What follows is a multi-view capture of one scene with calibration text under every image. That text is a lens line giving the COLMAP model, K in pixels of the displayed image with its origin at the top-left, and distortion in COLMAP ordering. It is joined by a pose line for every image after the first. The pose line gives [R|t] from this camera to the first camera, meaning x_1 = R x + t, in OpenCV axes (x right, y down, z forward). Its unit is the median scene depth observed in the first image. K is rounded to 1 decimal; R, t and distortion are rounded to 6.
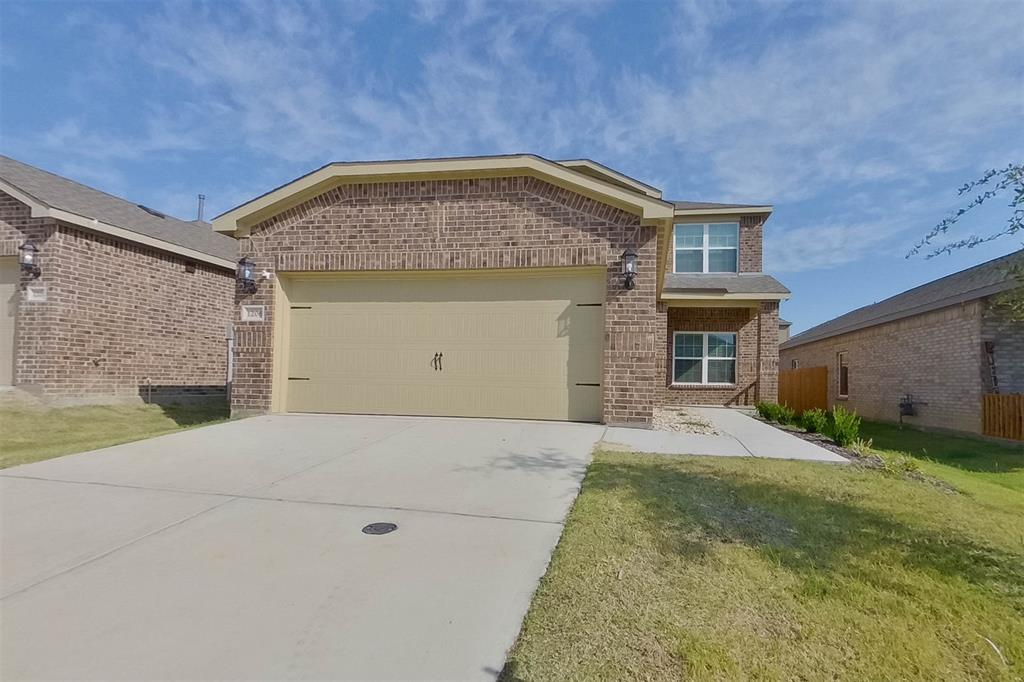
lens RADIAL K [[449.0, 0, 511.4], [0, 449.0, 365.8], [0, 0, 1]] dist [0.001762, 0.000240]
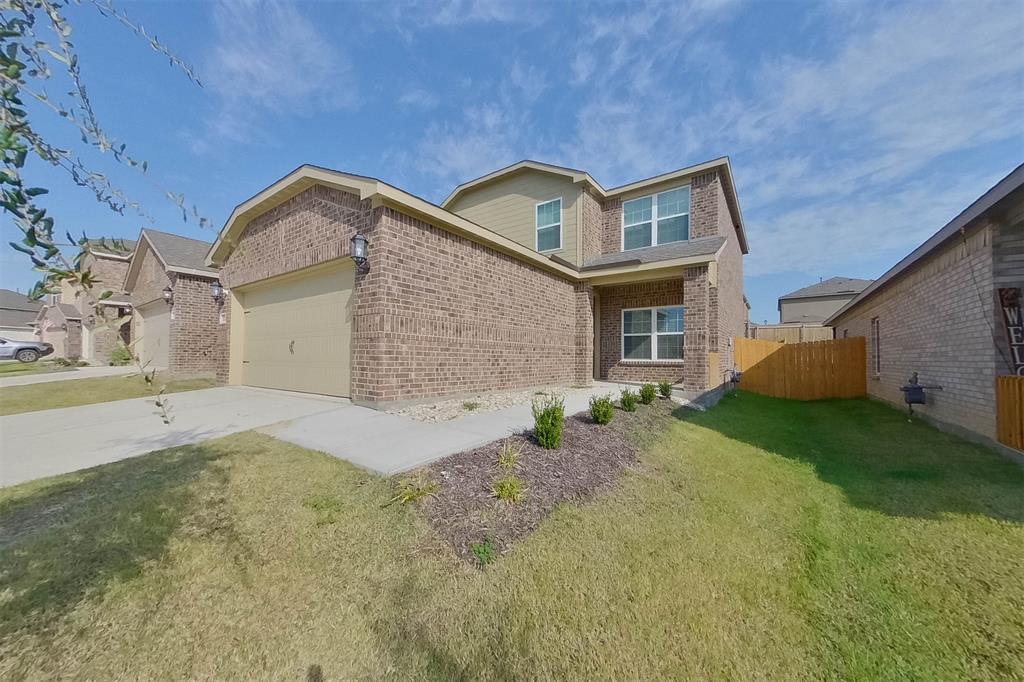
lens RADIAL K [[329.6, 0, 515.9], [0, 329.6, 349.7], [0, 0, 1]] dist [0.047568, -0.014916]
pose [[0.903842, -0.023494, -0.427222, 0.462214], [0.027423, 0.999619, 0.003045, 0.006746], [0.426987, -0.014468, 0.904142, 0.216160]]
